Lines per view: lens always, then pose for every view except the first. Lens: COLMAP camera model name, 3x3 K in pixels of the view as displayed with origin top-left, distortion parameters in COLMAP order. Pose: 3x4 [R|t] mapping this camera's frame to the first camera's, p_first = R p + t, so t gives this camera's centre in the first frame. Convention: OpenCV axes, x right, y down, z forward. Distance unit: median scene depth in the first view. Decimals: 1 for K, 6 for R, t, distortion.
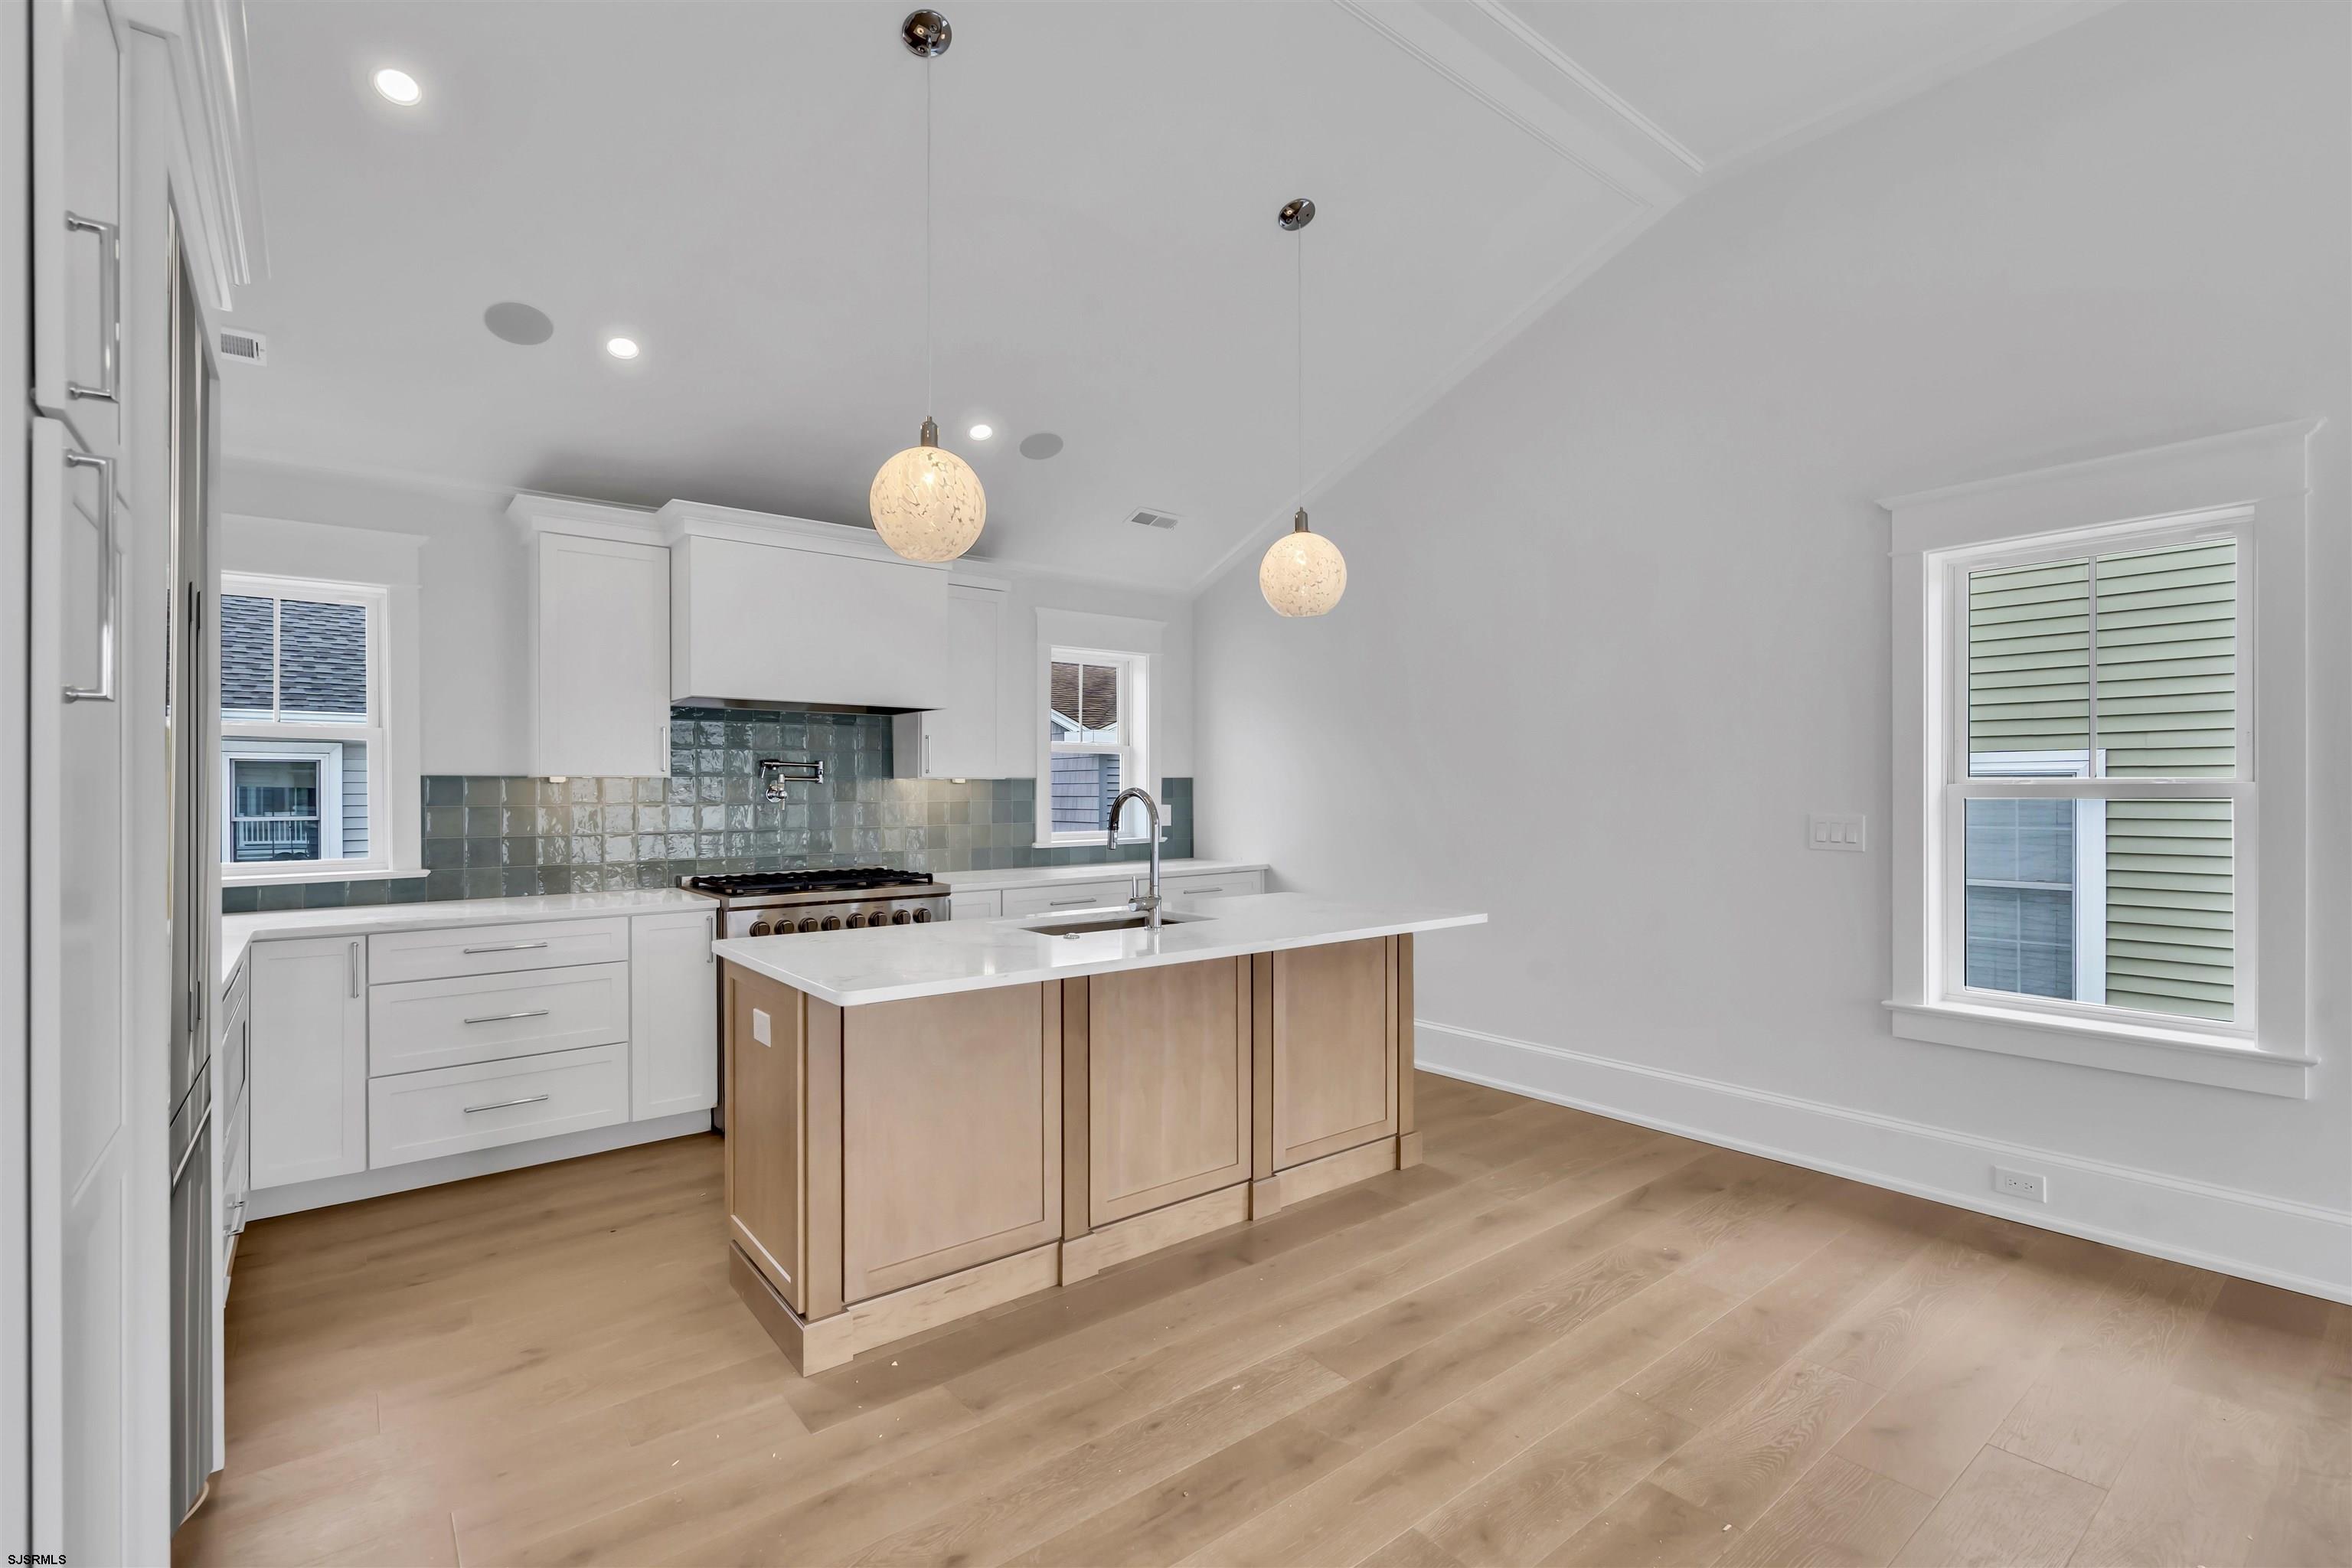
lens RADIAL K [[1065.2, 0, 1183.1], [0, 1065.2, 790.6], [0, 0, 1]] dist [-0.007111, 0.003207]
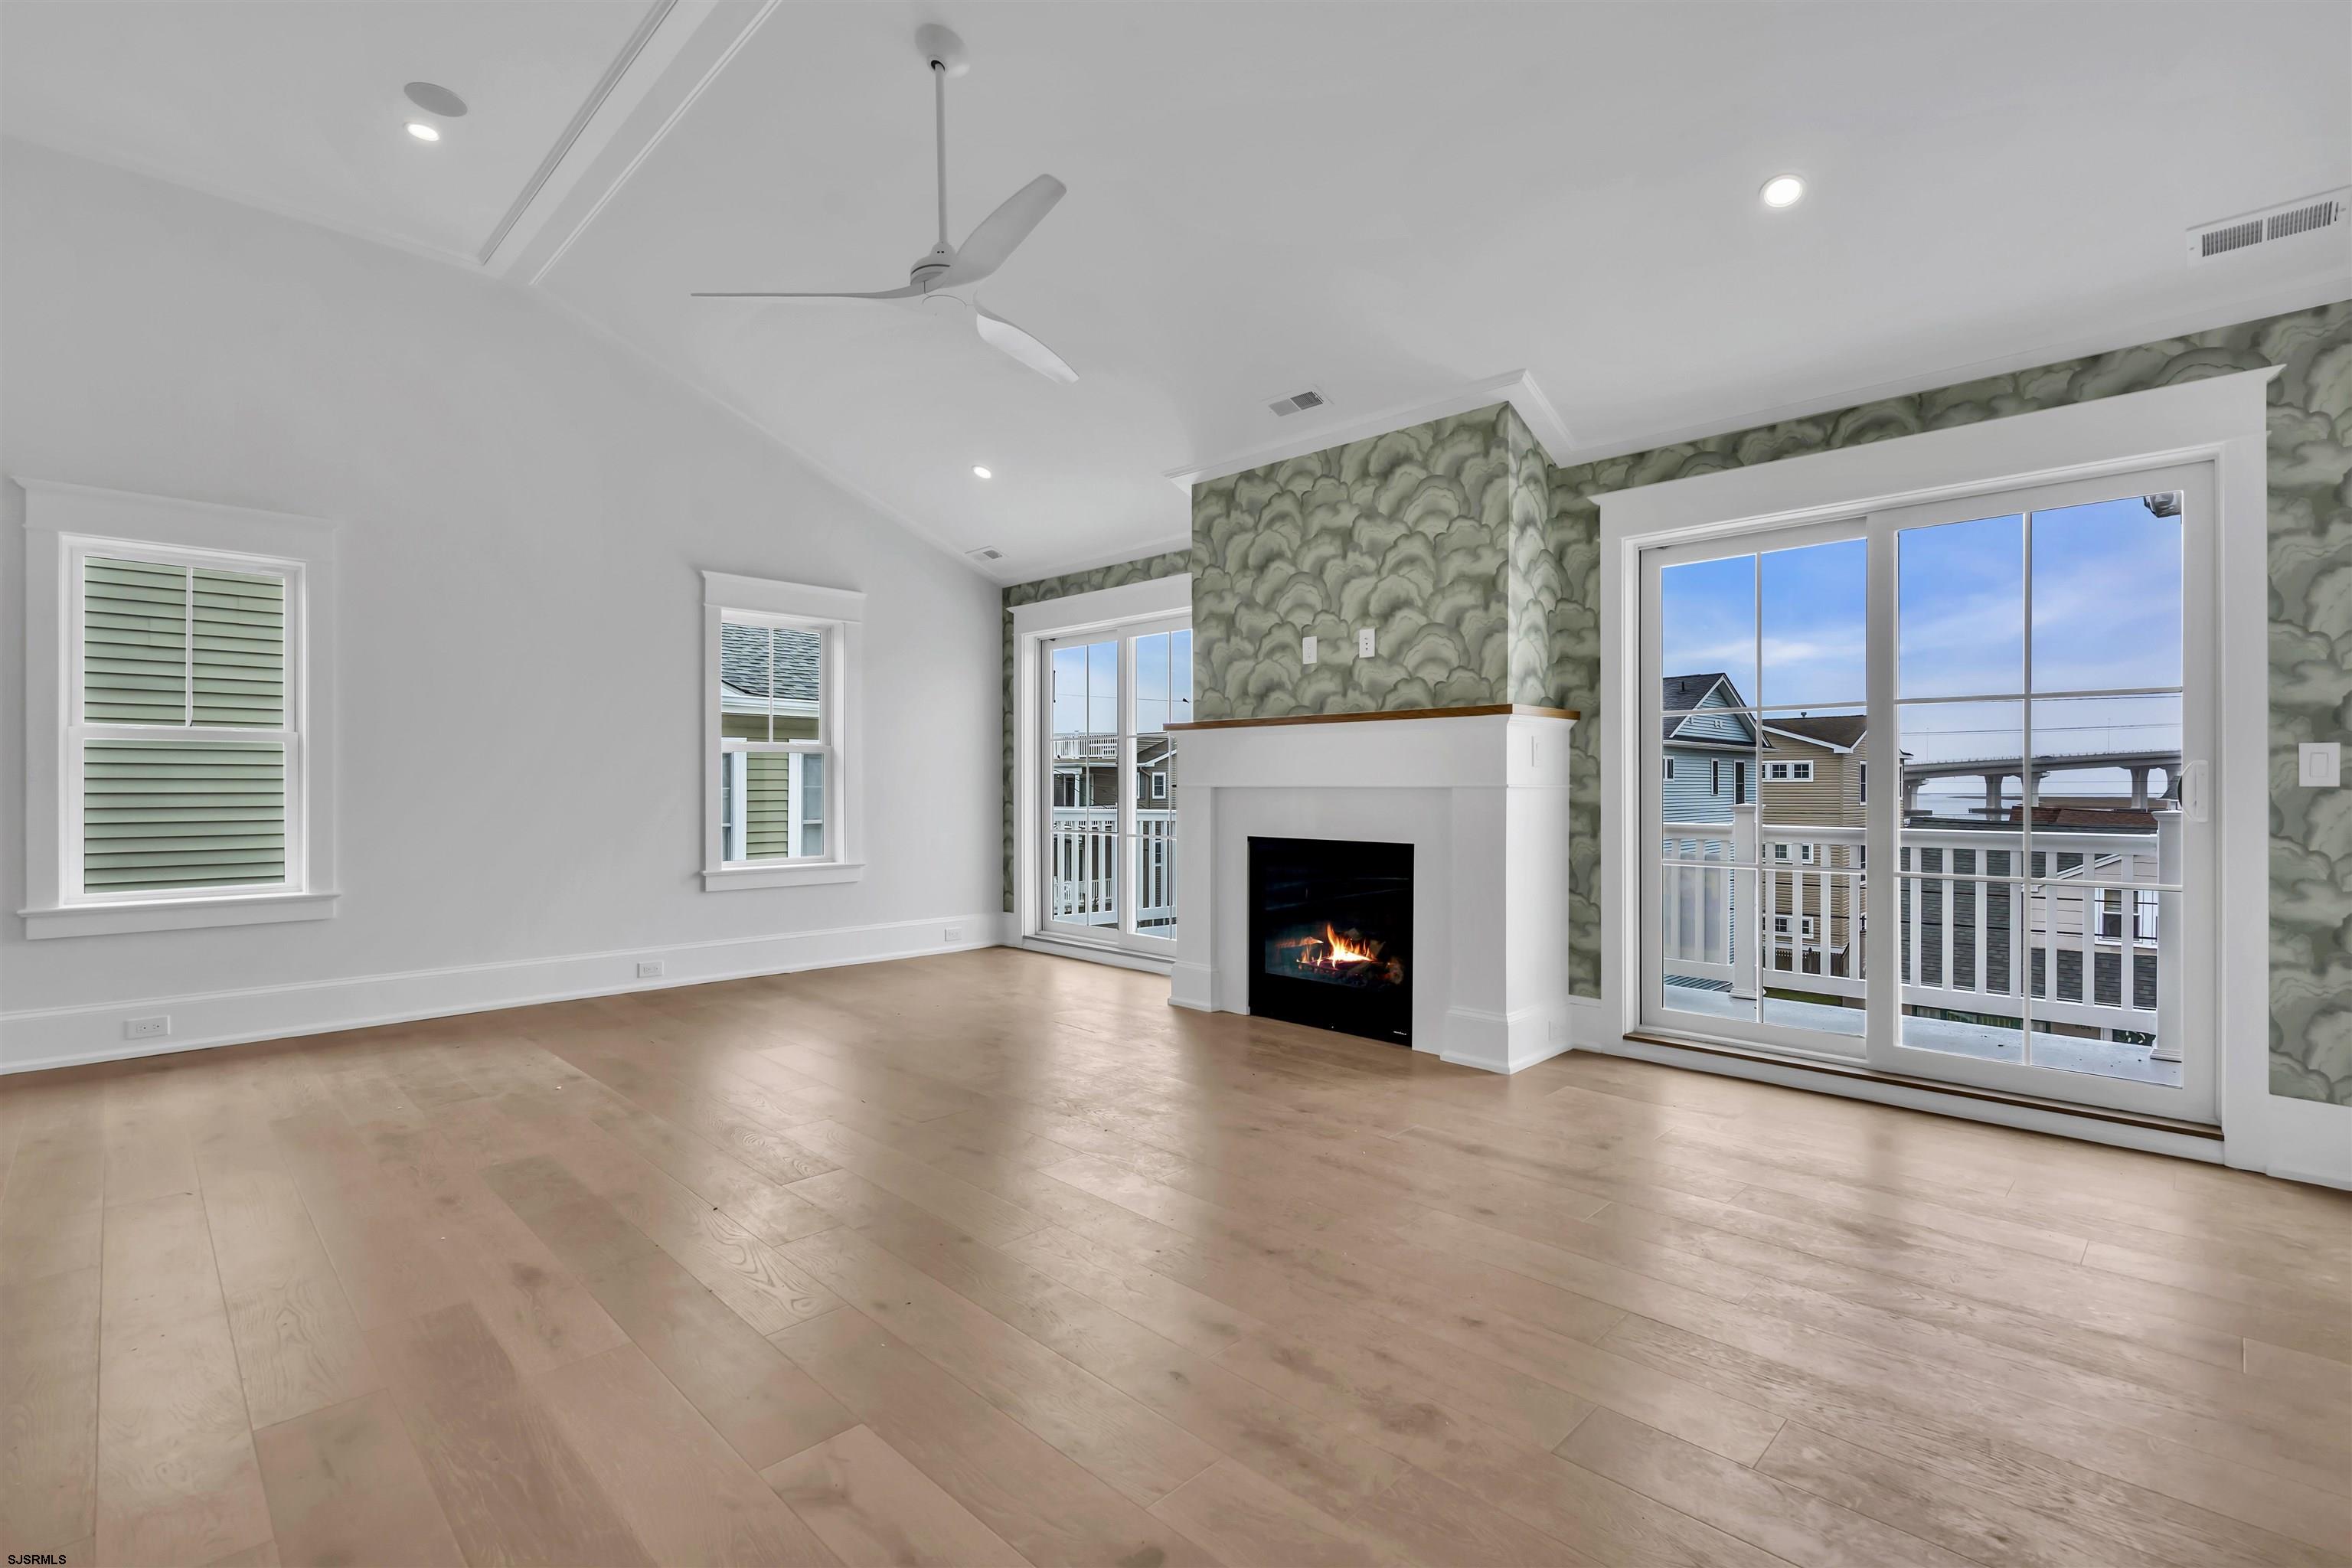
lens RADIAL K [[1065.2, 0, 1174.0], [0, 1065.2, 783.4], [0, 0, 1]] dist [-0.007111, 0.003207]
pose [[-0.109292, 0.003330, 0.994004, -0.633961], [-0.001310, 0.999993, -0.003494, 0.062912], [-0.994009, -0.001684, -0.109287, -0.126689]]
